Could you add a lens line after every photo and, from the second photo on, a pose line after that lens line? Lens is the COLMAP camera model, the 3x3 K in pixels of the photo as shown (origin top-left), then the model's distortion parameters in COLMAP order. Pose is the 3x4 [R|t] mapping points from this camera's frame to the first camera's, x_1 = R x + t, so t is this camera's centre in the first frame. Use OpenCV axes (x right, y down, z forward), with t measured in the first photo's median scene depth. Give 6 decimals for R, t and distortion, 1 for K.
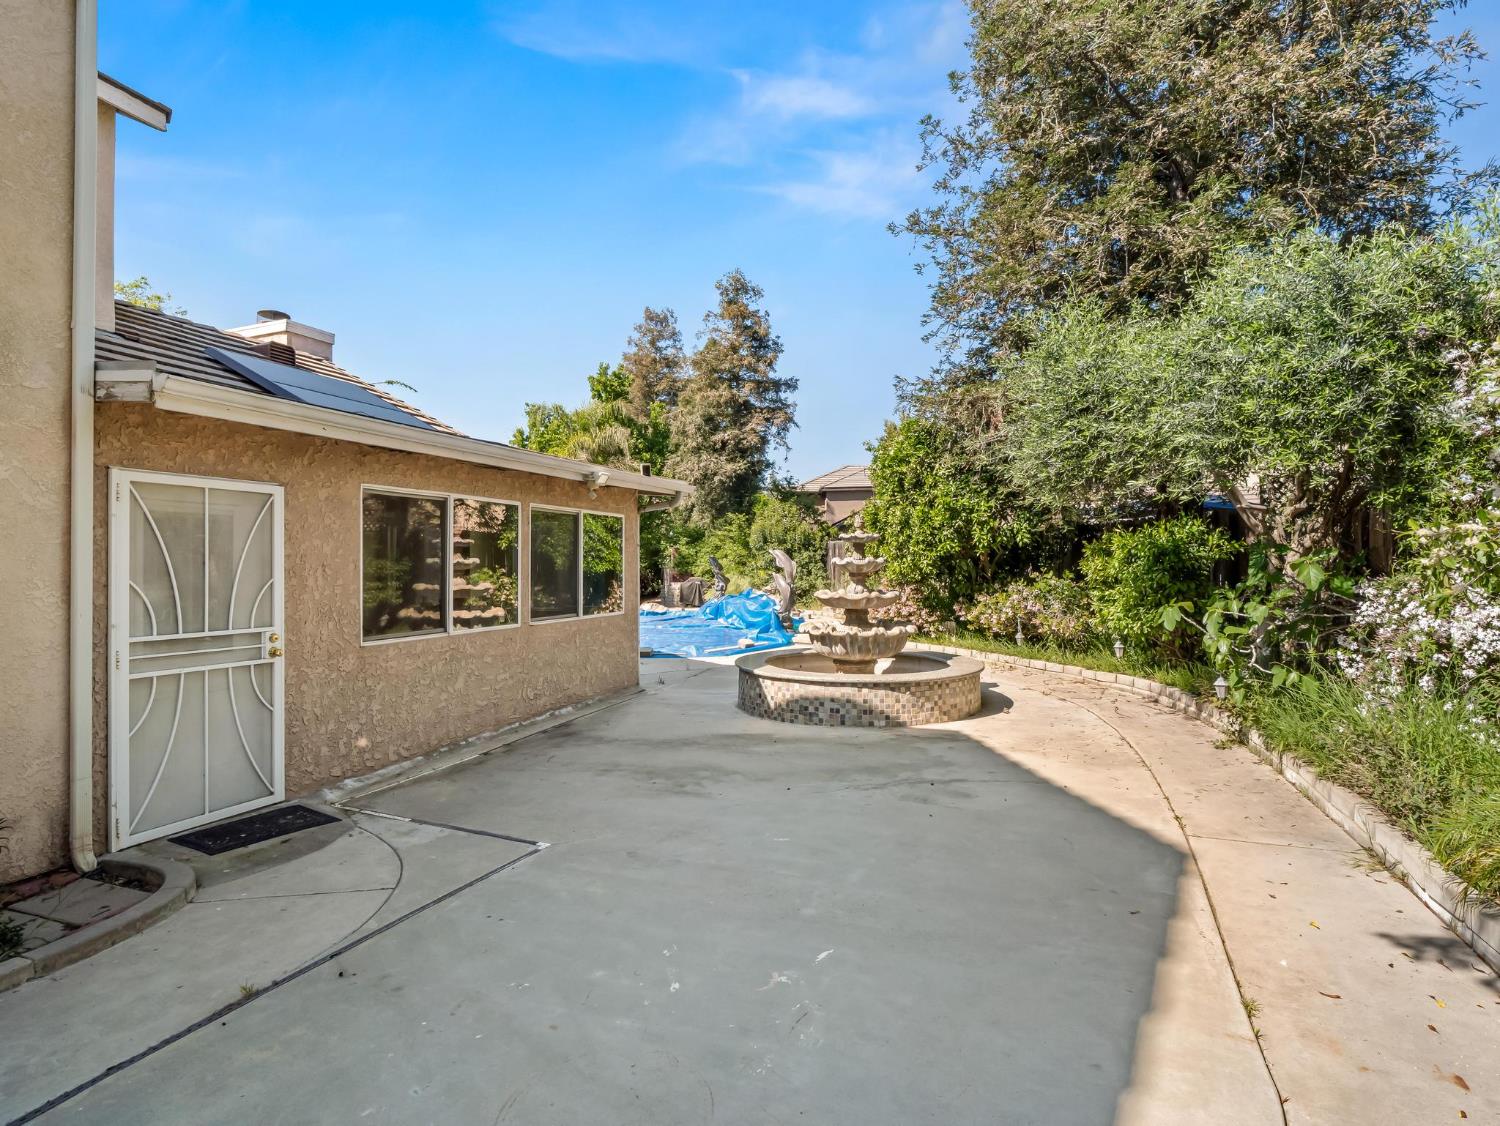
lens RADIAL K [[728.1, 0, 741.6], [0, 728.1, 560.2], [0, 0, 1]] dist [-0.002146, -0.013423]
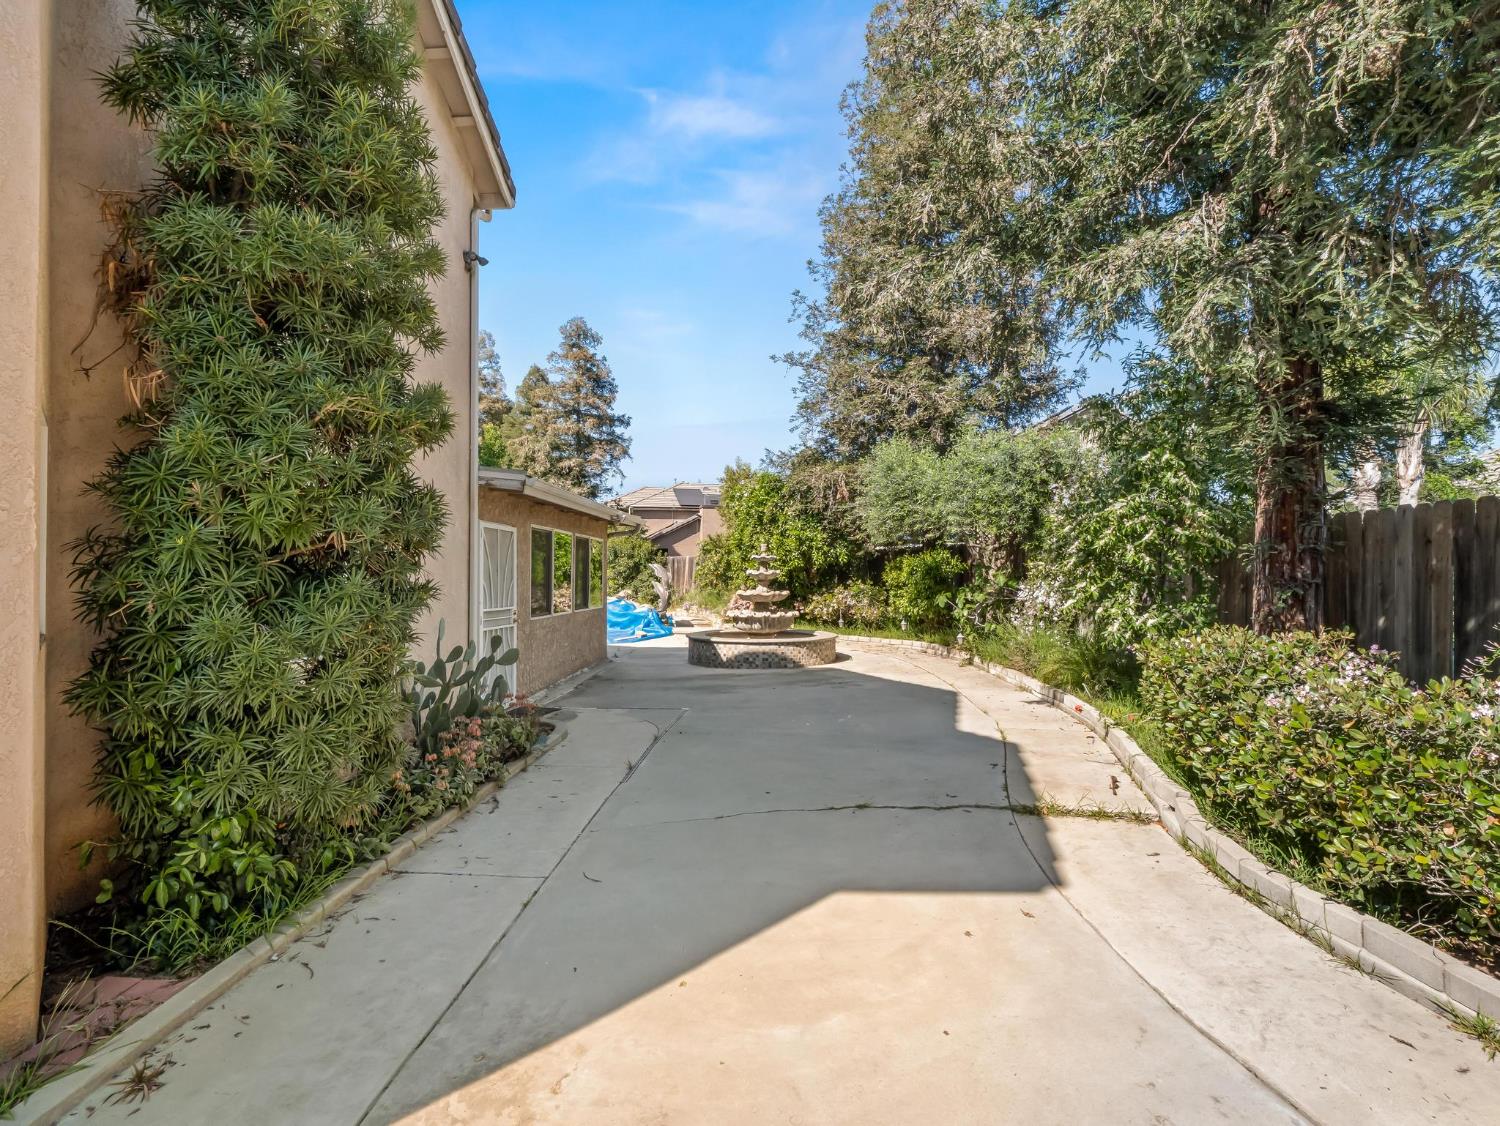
lens RADIAL K [[718.4, 0, 732.5], [0, 718.4, 572.5], [0, 0, 1]] dist [-0.000645, -0.013118]
pose [[0.951929, 0.007034, 0.306237, -0.271561], [-0.007064, 0.999975, -0.001009, 0.002507], [-0.306236, -0.001203, 0.951955, -0.342728]]
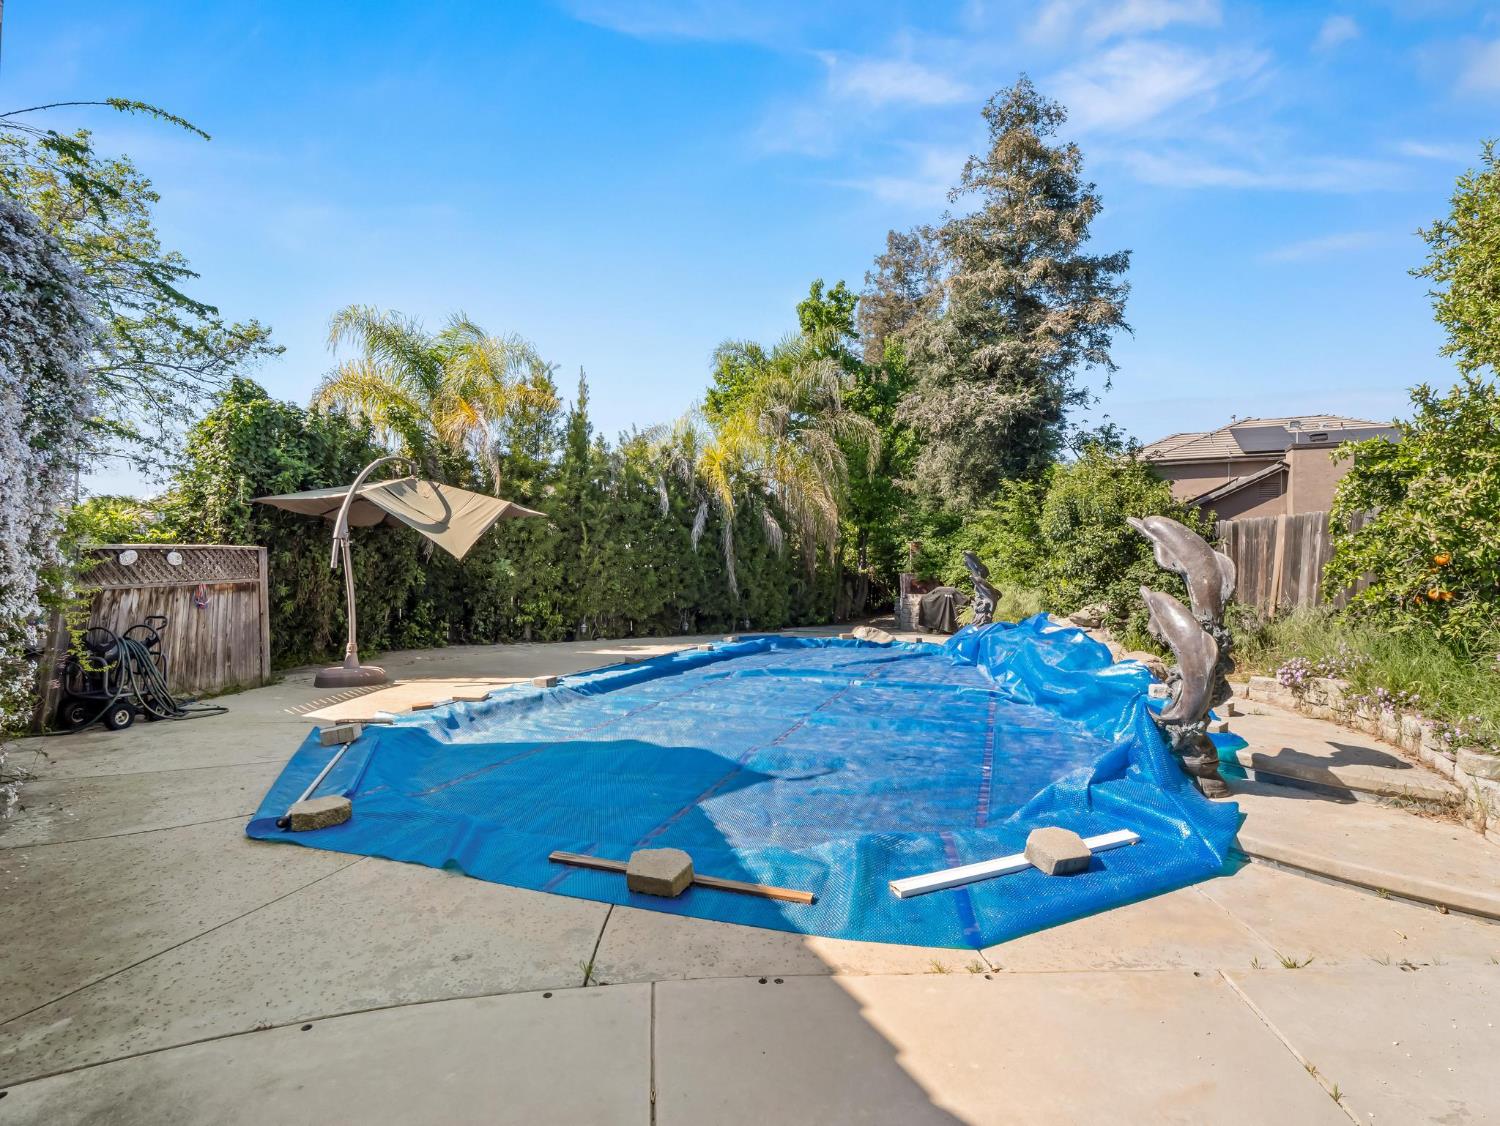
lens RADIAL K [[728.1, 0, 741.6], [0, 728.1, 560.2], [0, 0, 1]] dist [-0.002146, -0.013423]
pose [[0.935419, 0.011710, -0.353346, -0.011479], [-0.013783, 0.999899, -0.003350, 0.010876], [0.353272, 0.008004, 0.935487, 0.805810]]
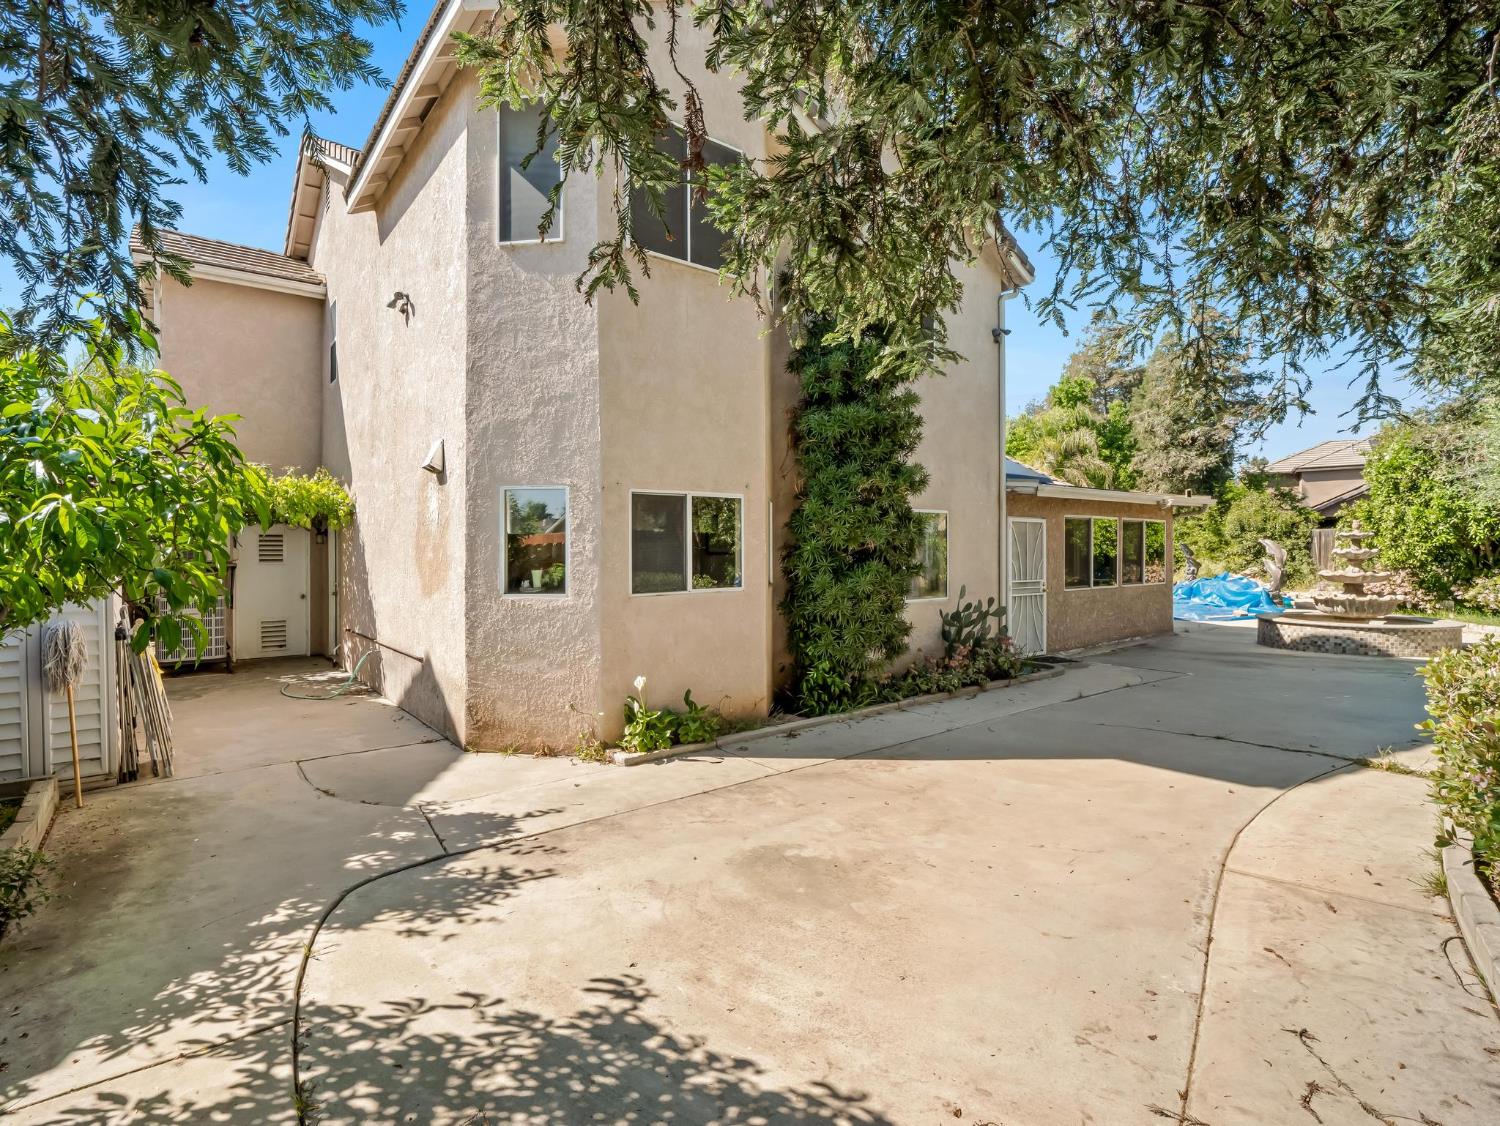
lens RADIAL K [[725.8, 0, 743.4], [0, 725.8, 549.2], [0, 0, 1]] dist [-0.020468, -0.000398]
pose [[0.859682, 0.003387, -0.510818, -0.114474], [0.000581, 0.999971, 0.007608, -0.009826], [0.510828, -0.006838, 0.859655, -0.605043]]
